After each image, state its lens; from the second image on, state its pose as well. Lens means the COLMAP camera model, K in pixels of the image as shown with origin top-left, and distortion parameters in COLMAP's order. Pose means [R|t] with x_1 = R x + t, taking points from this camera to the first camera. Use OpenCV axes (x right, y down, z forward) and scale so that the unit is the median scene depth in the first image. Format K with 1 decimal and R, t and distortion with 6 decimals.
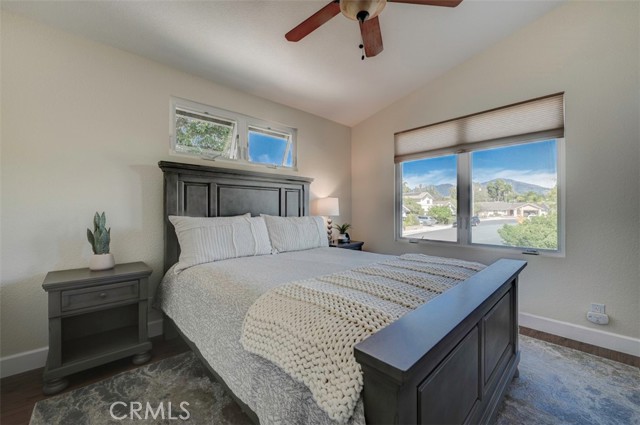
lens RADIAL K [[257.9, 0, 319.7], [0, 257.9, 209.1], [0, 0, 1]] dist [-0.006777, -0.000305]
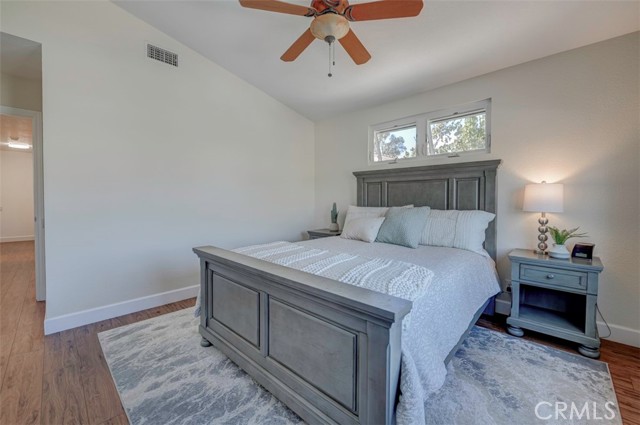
lens RADIAL K [[265.0, 0, 312.3], [0, 265.0, 207.8], [0, 0, 1]] dist [-0.008462, -0.000178]
pose [[0.047703, 0.024003, -0.998573, 1.011869], [-0.009638, 0.999676, 0.023569, 0.006390], [0.998815, 0.008500, 0.047919, 0.633646]]
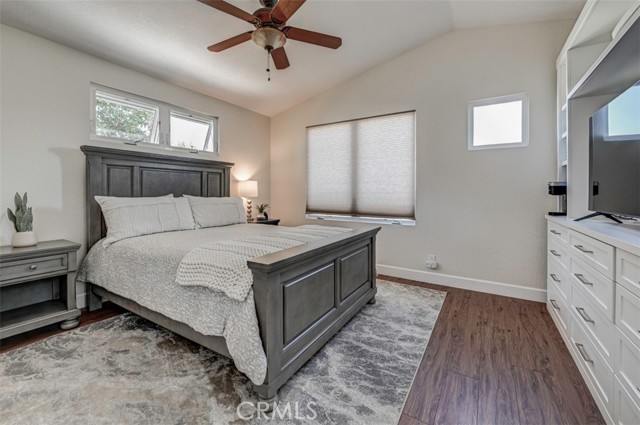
lens RADIAL K [[265.9, 0, 315.2], [0, 265.9, 196.5], [0, 0, 1]] dist [-0.003147, -0.000396]
pose [[0.966488, -0.000470, 0.256712, 0.031757], [-0.005062, 0.999769, 0.020887, -0.000434], [-0.256662, -0.021487, 0.966262, -0.306089]]
